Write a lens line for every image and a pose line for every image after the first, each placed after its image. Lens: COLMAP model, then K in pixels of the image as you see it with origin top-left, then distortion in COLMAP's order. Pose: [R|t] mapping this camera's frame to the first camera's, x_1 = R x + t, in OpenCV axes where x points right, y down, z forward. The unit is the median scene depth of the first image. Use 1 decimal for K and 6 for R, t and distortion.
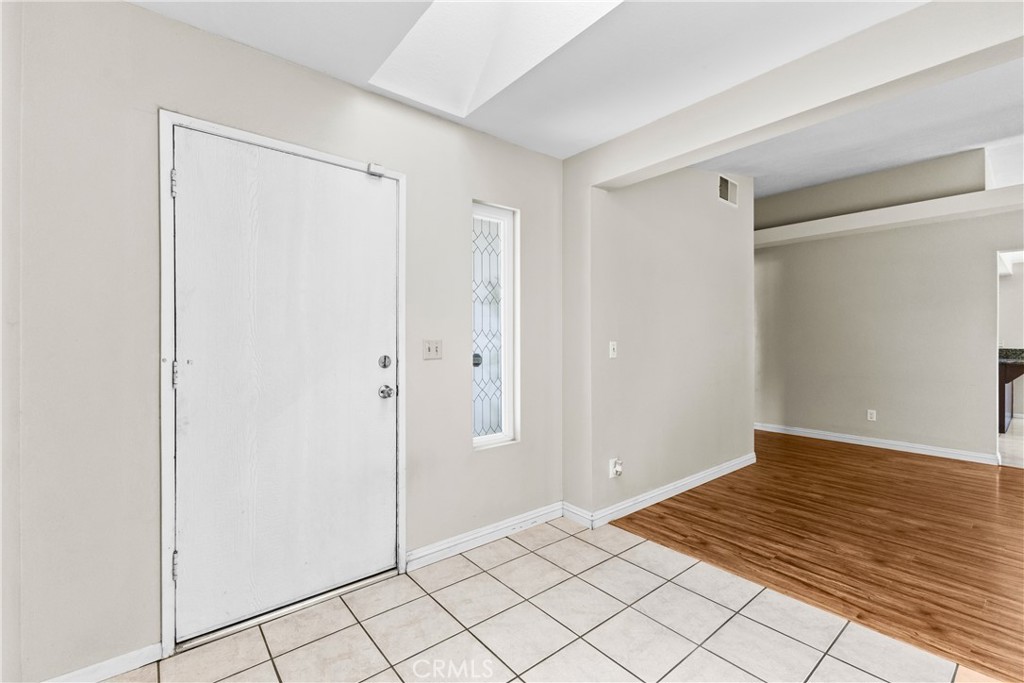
lens RADIAL K [[443.0, 0, 519.4], [0, 443.0, 336.6], [0, 0, 1]] dist [0.000587, -0.001085]
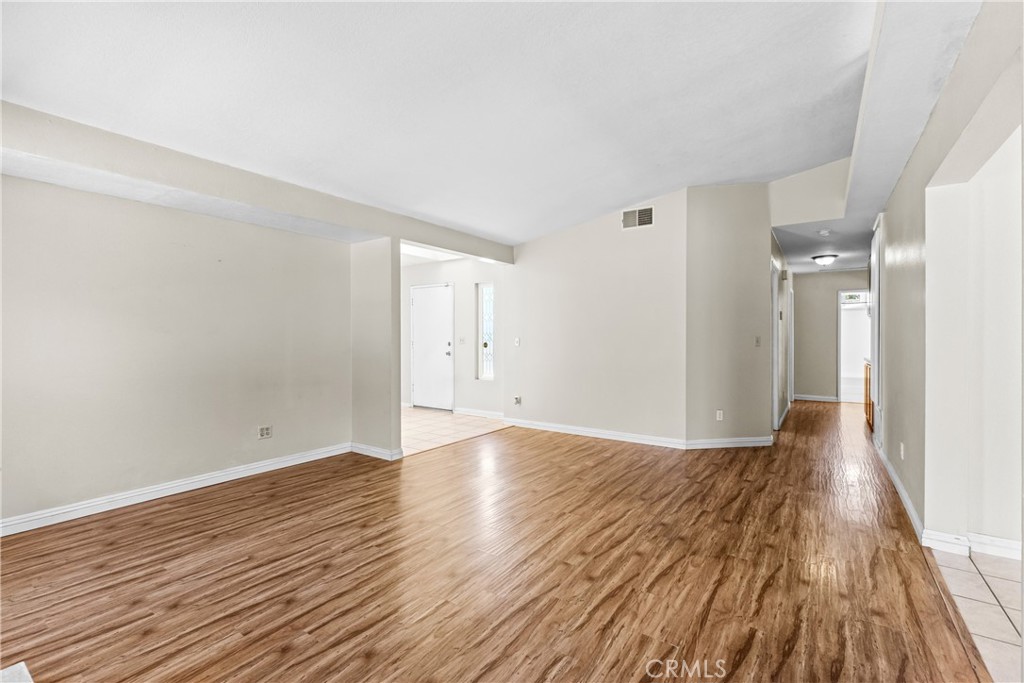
lens RADIAL K [[443.0, 0, 521.3], [0, 443.0, 338.2], [0, 0, 1]] dist [0.000587, -0.001085]
pose [[0.286075, -0.000189, -0.958207, 2.122928], [-0.000054, 1.000000, -0.000214, 0.012169], [0.958207, 0.000113, 0.286075, 0.430579]]
